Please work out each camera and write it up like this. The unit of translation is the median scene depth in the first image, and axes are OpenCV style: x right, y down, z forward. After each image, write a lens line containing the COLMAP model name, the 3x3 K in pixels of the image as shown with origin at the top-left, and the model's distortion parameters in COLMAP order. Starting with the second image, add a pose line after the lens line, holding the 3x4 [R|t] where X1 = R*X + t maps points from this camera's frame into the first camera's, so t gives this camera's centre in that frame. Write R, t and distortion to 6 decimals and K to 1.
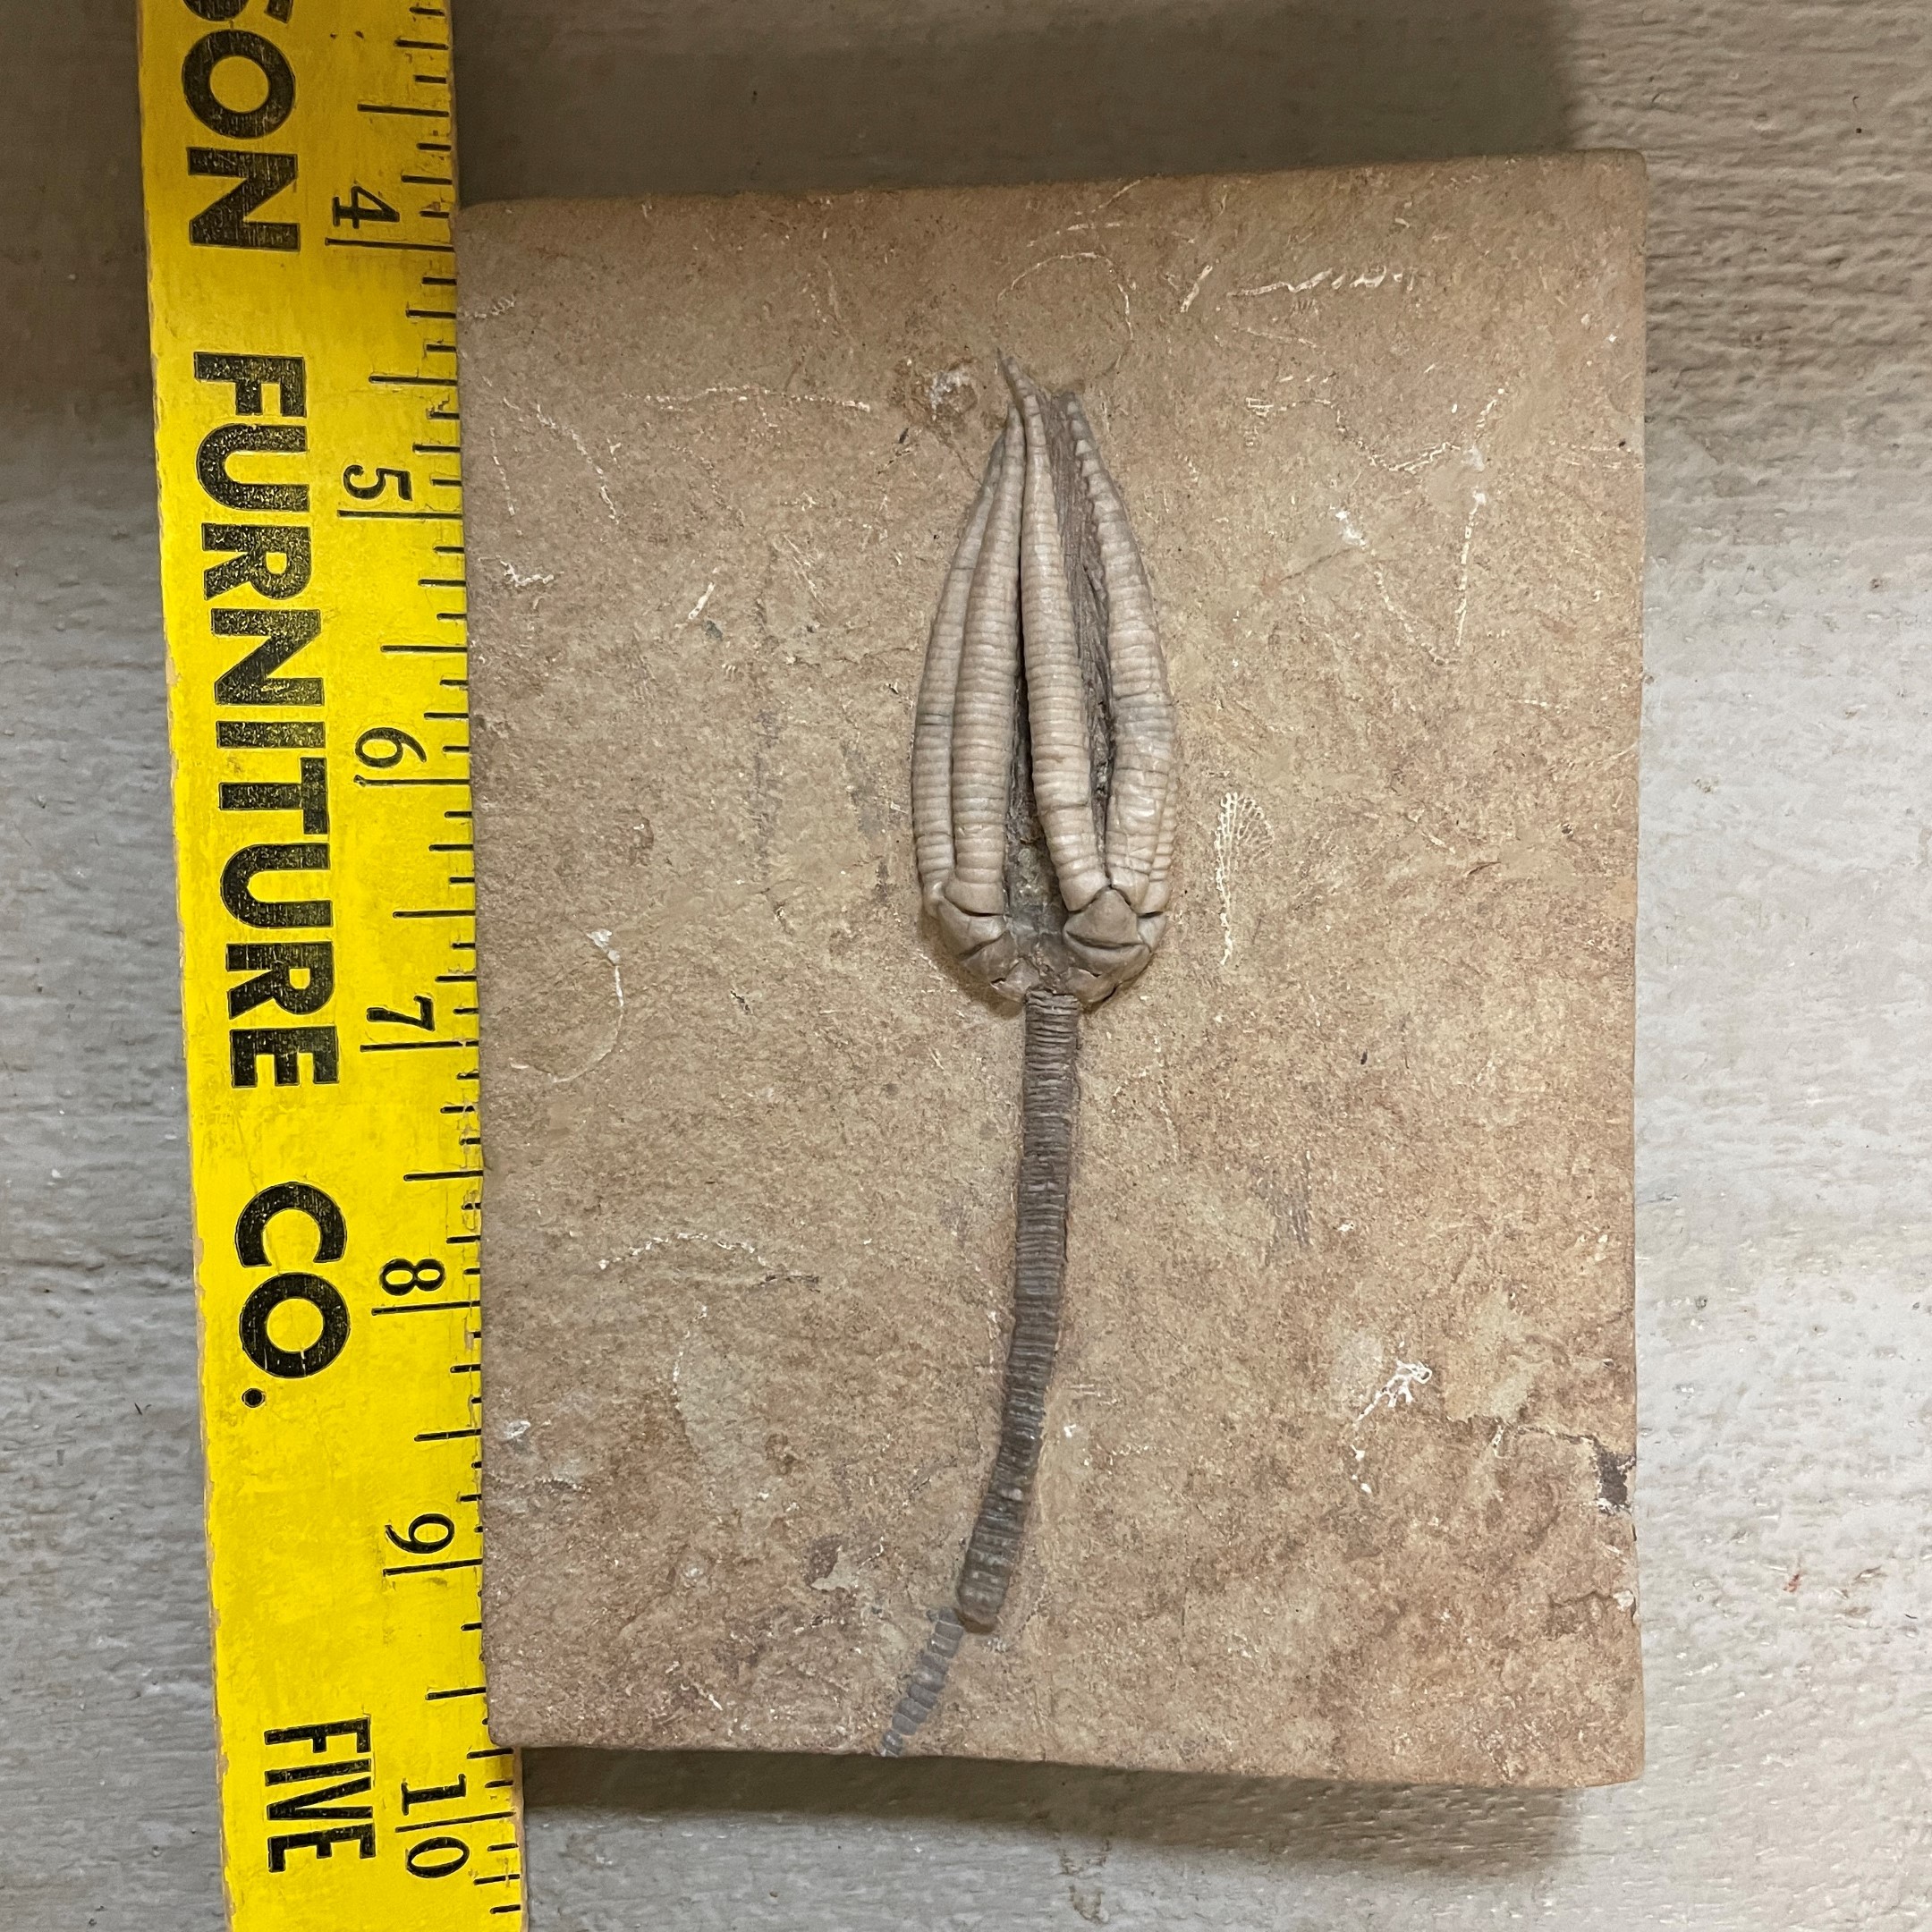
lens RADIAL K [[2556.5, 0, 959.8], [0, 2556.5, 967.8], [0, 0, 1]] dist [-0.063230, 0.000000]
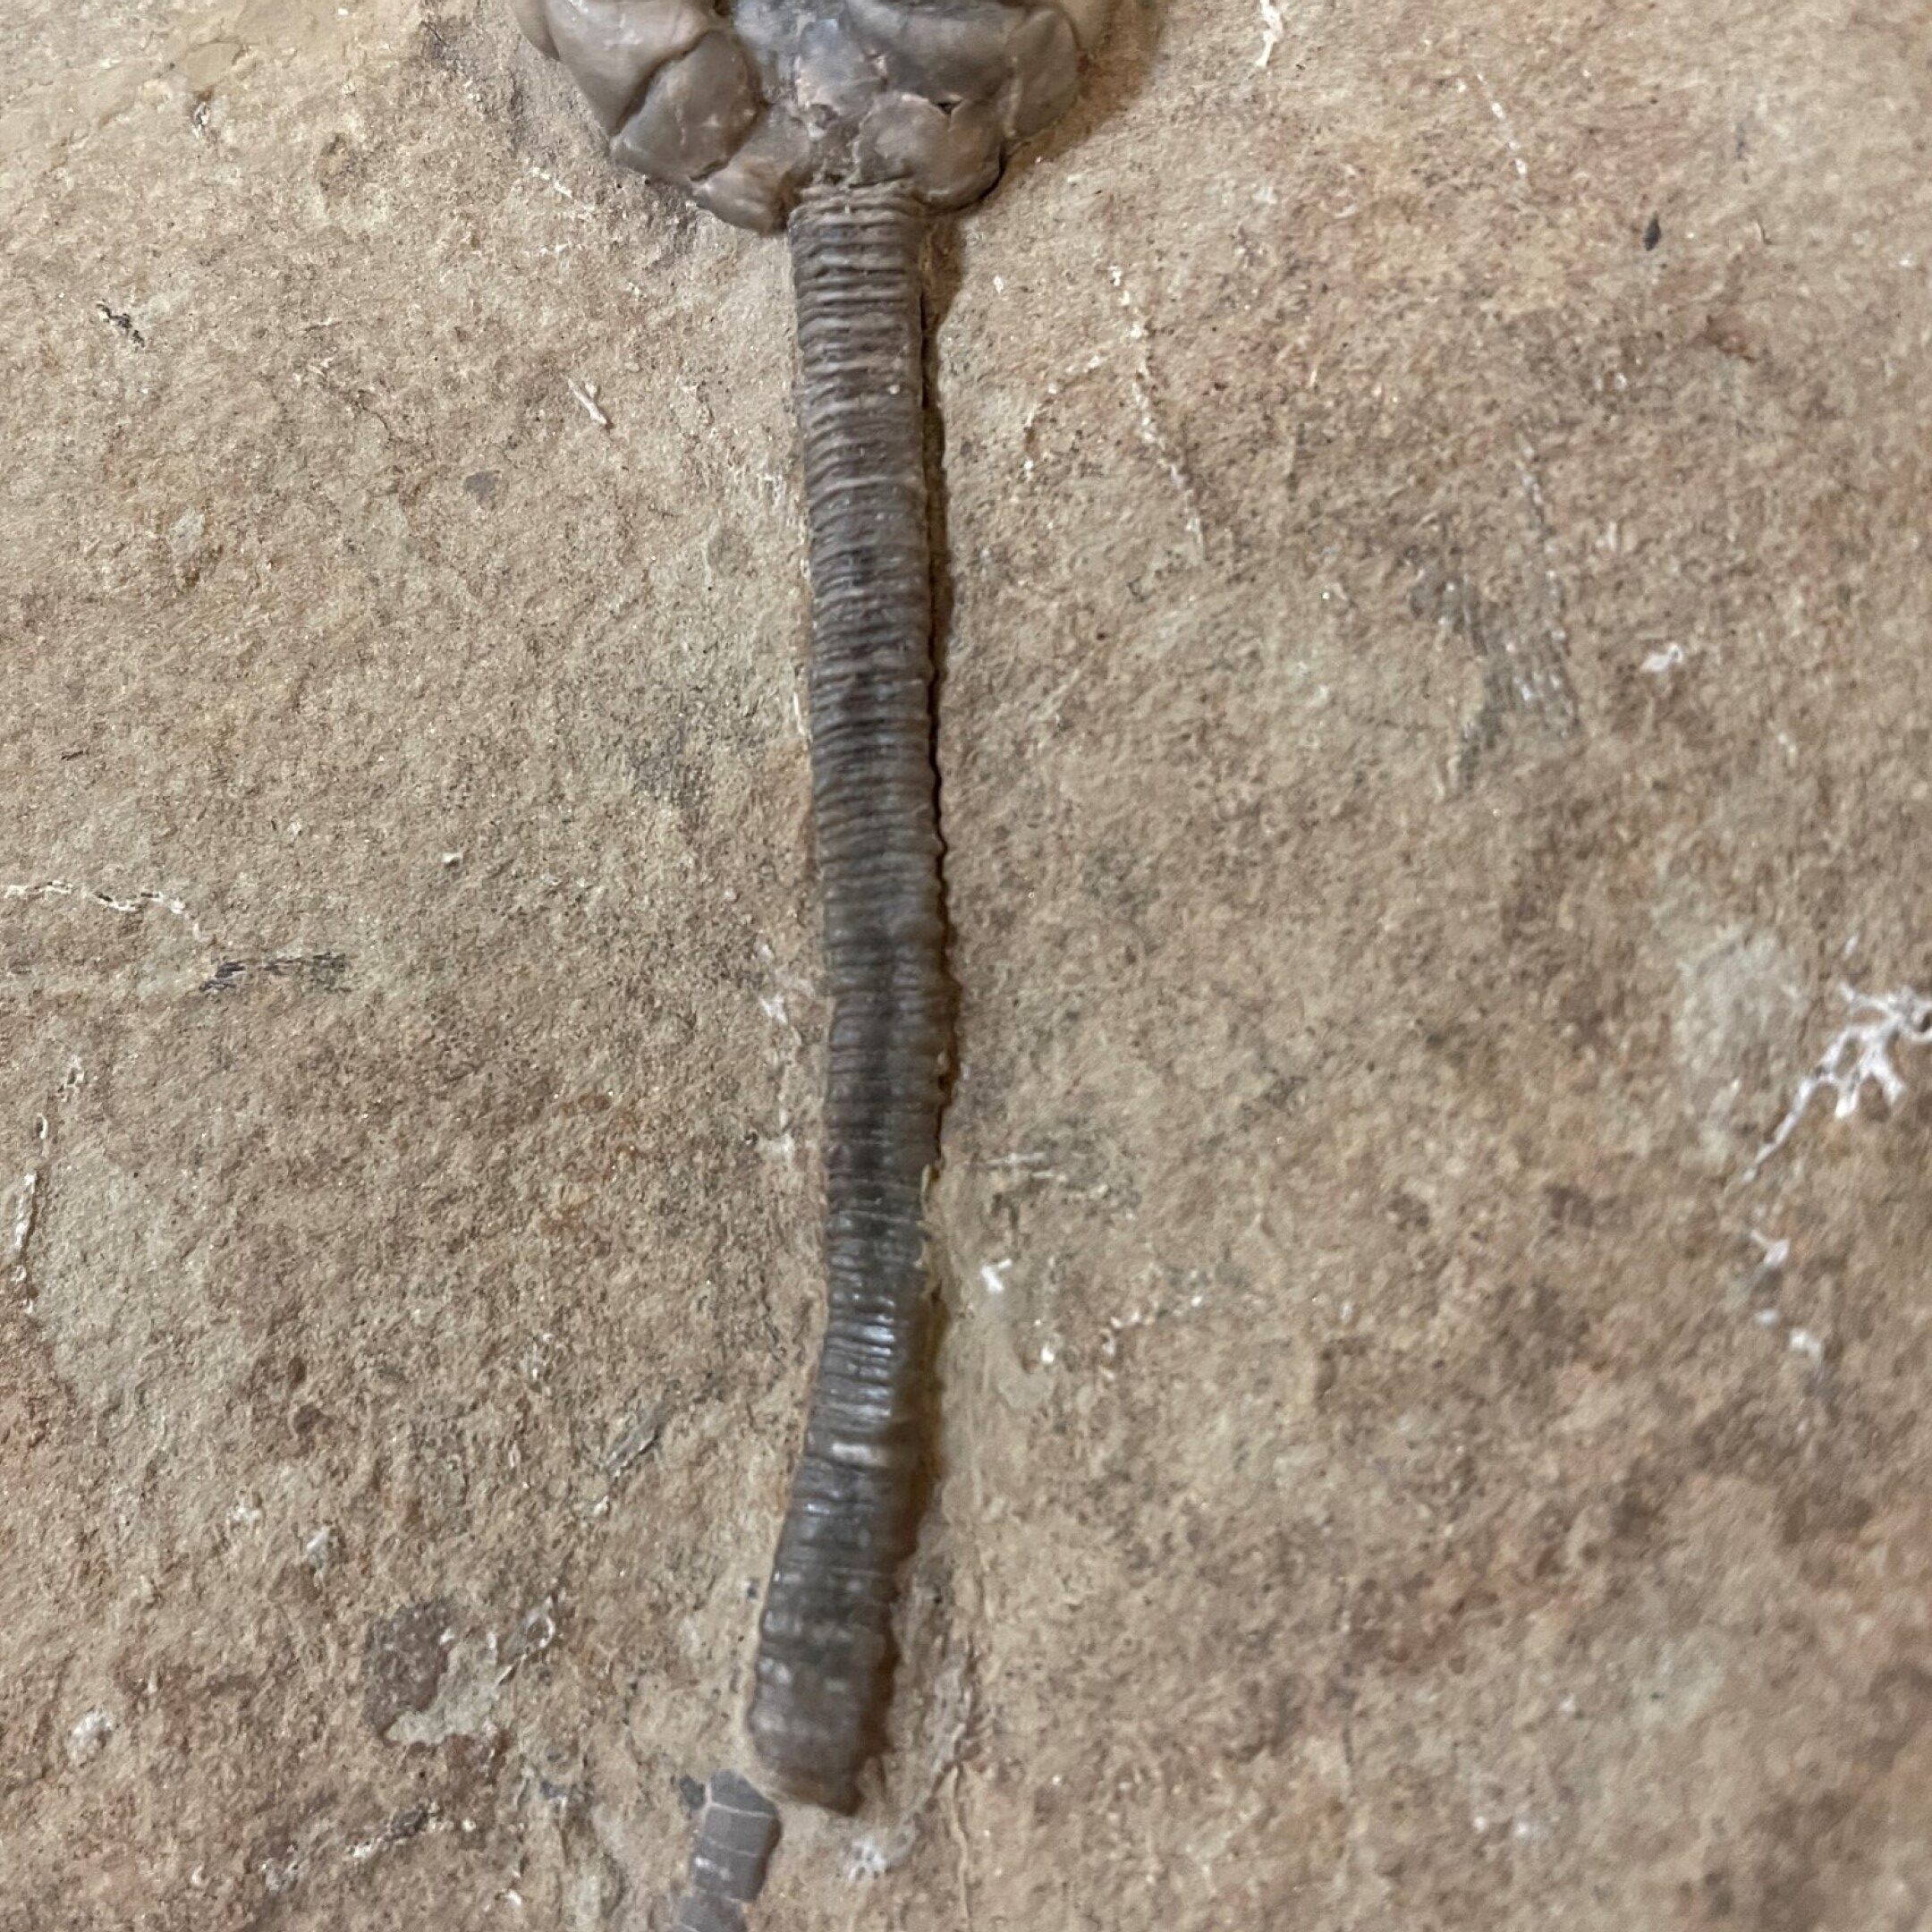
lens RADIAL K [[2556.5, 0, 918.8], [0, 2556.5, 890.3], [0, 0, 1]] dist [-0.063230, 0.000000]
pose [[0.992731, -0.103969, -0.060625, 0.060159], [0.099705, 0.992583, -0.069559, 0.149013], [0.067408, 0.063009, 0.995734, 0.610548]]
